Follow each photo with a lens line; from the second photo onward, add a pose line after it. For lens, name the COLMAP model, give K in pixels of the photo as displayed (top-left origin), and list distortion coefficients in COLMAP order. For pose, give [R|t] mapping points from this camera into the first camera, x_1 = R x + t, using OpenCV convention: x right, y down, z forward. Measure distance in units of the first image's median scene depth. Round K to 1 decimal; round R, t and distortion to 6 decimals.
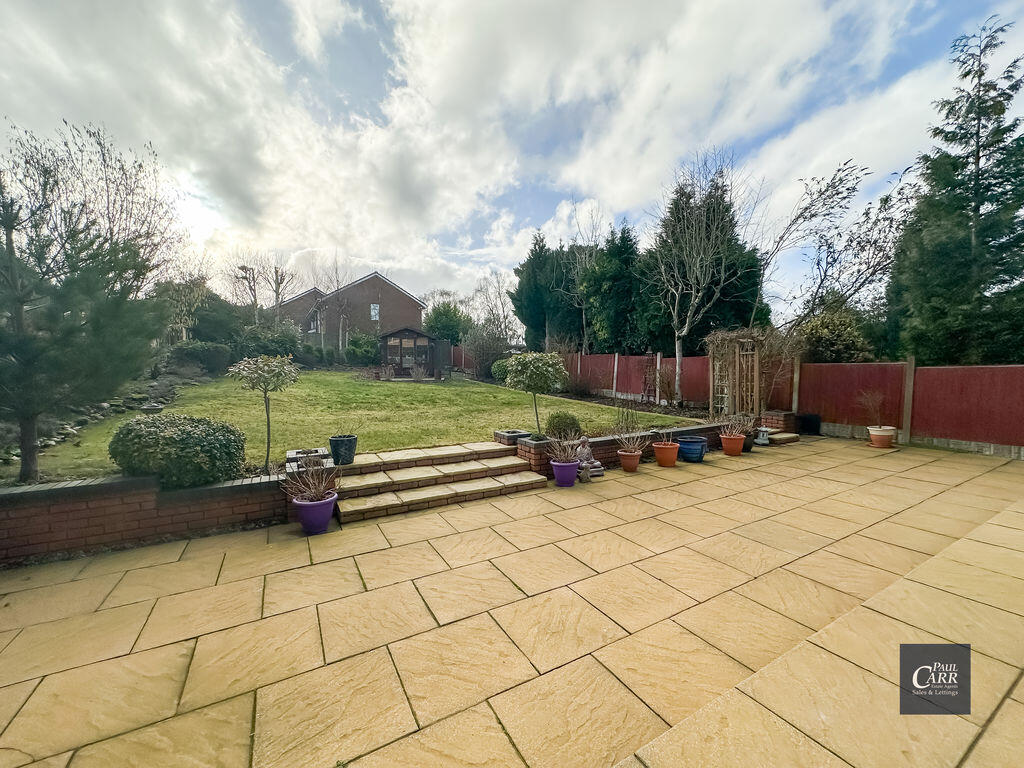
lens RADIAL K [[408.5, 0, 511.2], [0, 408.5, 377.1], [0, 0, 1]] dist [-0.003722, 0.001125]
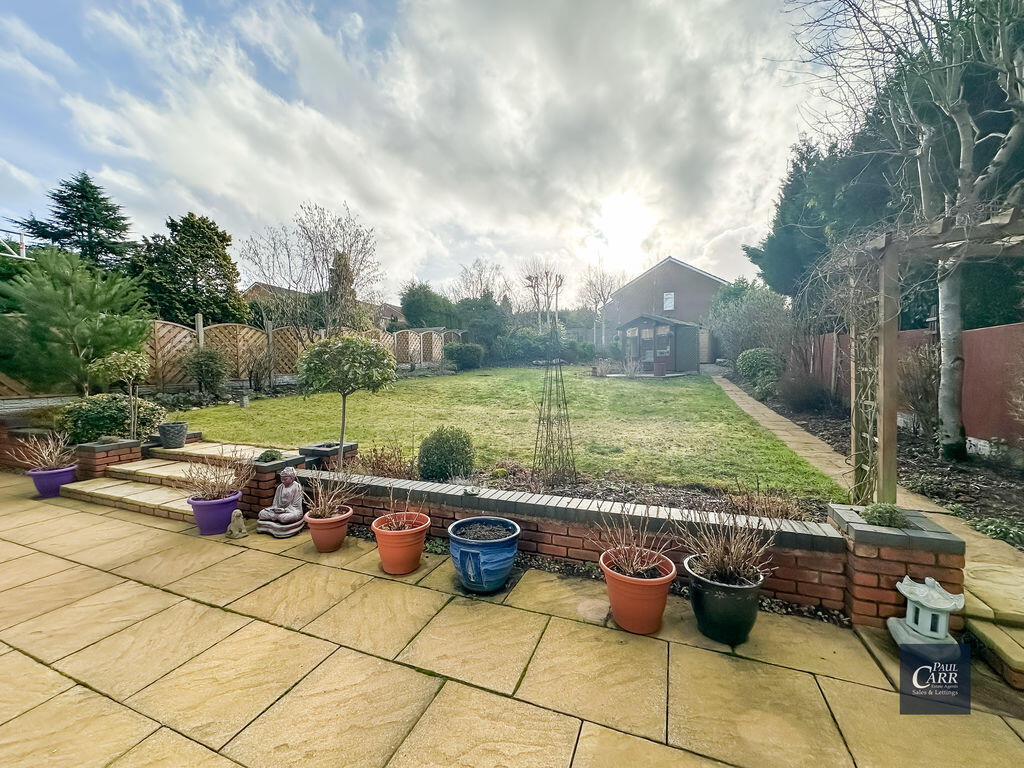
lens RADIAL K [[408.5, 0, 514.9], [0, 408.5, 383.1], [0, 0, 1]] dist [-0.003722, 0.001125]
pose [[0.628991, 0.029535, -0.776852, 0.460931], [-0.010137, 0.999505, 0.029792, -0.003298], [0.777347, -0.010863, 0.628979, 0.464434]]
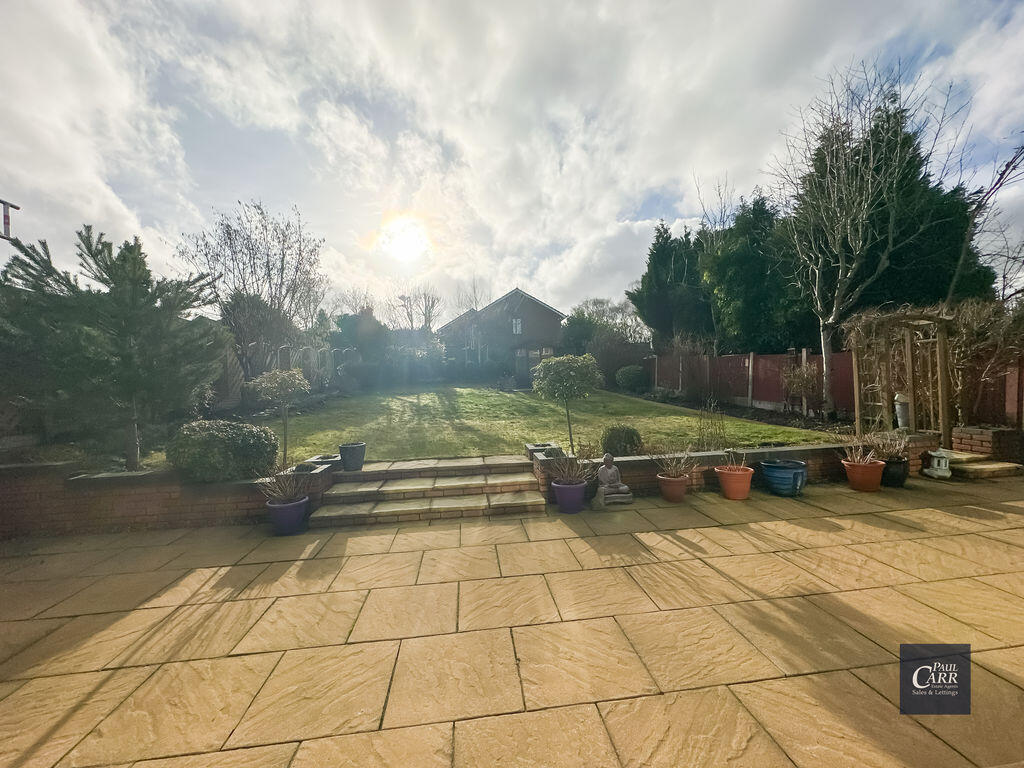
lens RADIAL K [[408.5, 0, 511.0], [0, 408.5, 378.1], [0, 0, 1]] dist [-0.003722, 0.001125]
pose [[0.920507, -0.029675, -0.389598, 0.167191], [0.020911, 0.999424, -0.026720, 0.005535], [0.390166, 0.016449, 0.920597, 0.084302]]
